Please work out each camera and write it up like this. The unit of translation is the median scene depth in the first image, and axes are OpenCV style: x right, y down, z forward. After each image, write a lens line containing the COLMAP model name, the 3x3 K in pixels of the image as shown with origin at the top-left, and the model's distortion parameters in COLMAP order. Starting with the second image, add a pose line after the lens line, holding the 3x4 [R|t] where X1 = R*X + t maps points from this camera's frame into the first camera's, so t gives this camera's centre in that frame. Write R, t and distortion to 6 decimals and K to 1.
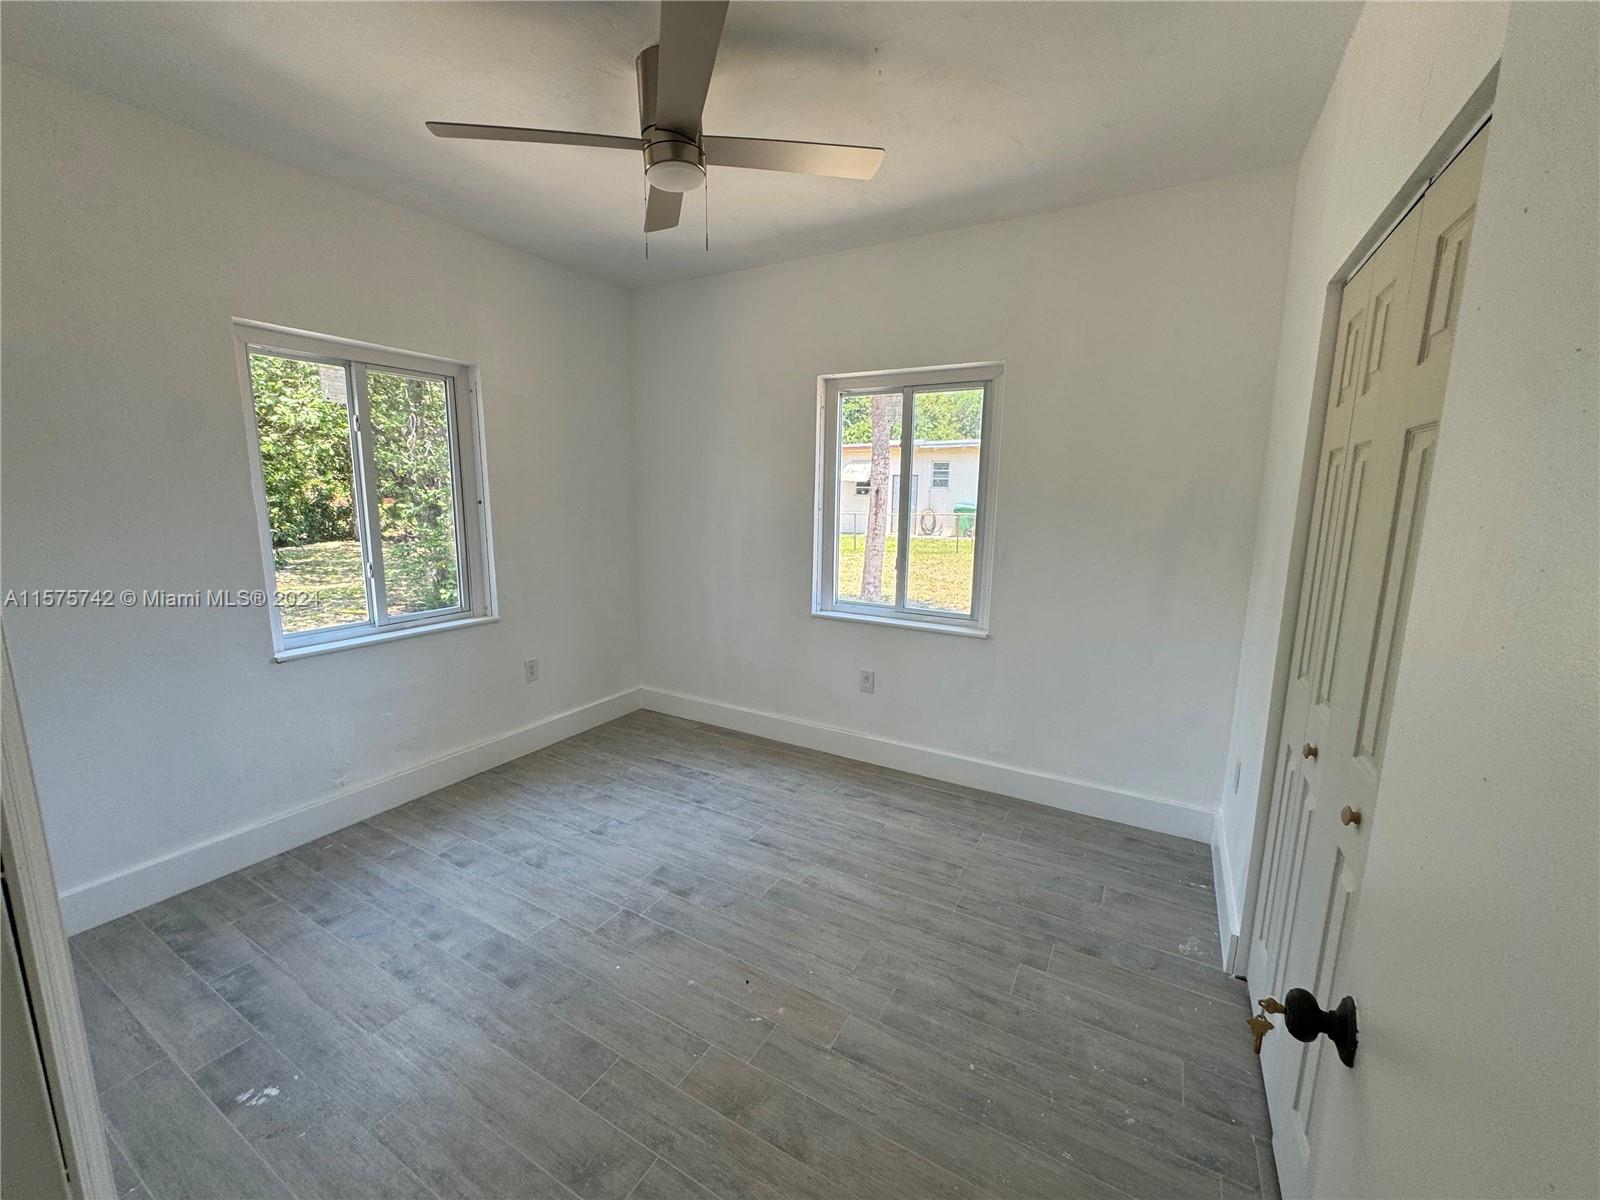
lens RADIAL K [[643.1, 0, 797.5], [0, 643.1, 599.2], [0, 0, 1]] dist [-0.000492, -0.000220]
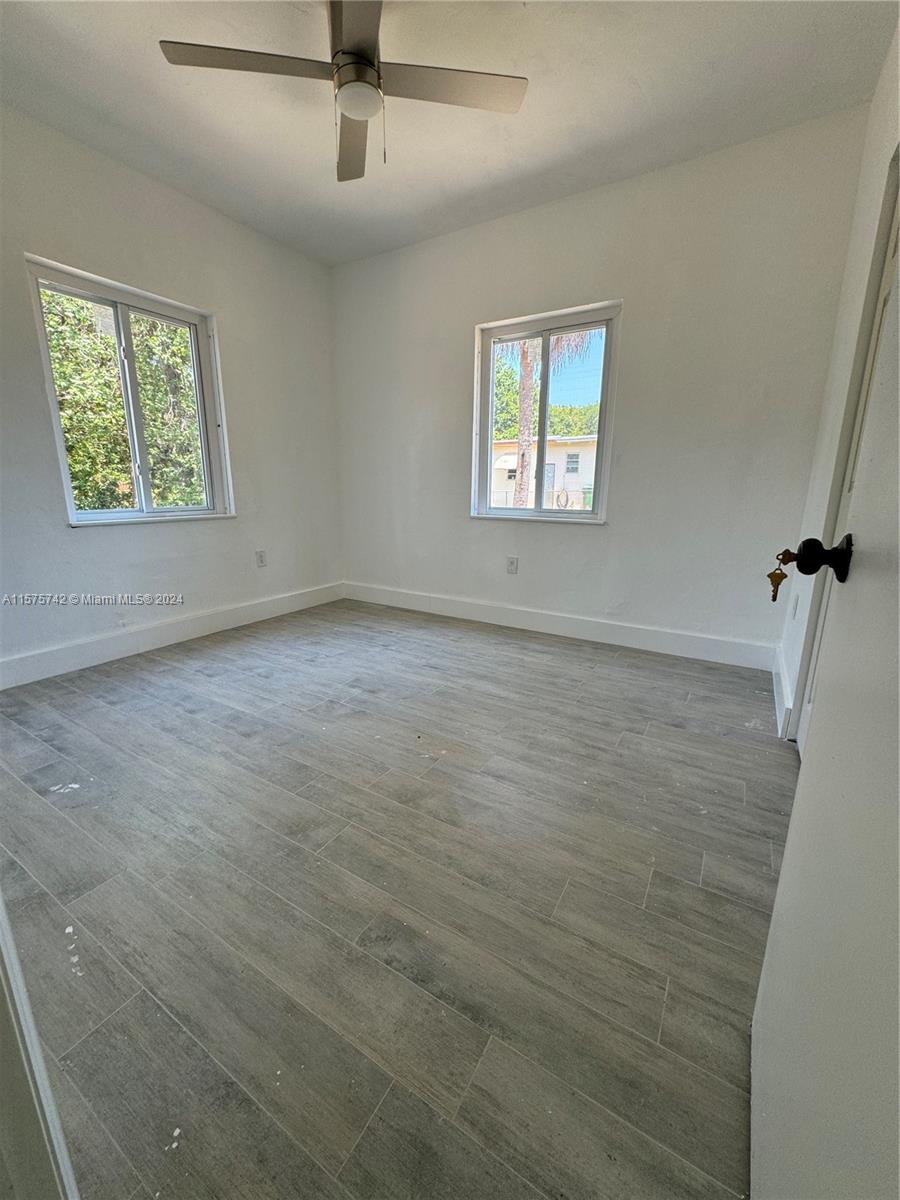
lens RADIAL K [[480.6, 0, 450.0], [0, 480.6, 600.0], [0, 0, 1]] dist [-0.002084, -0.000082]
pose [[0.999611, 0.001901, -0.027837, 0.011902], [-0.000205, 0.998150, 0.060805, 0.204188], [0.027901, -0.060775, 0.997761, 0.011167]]
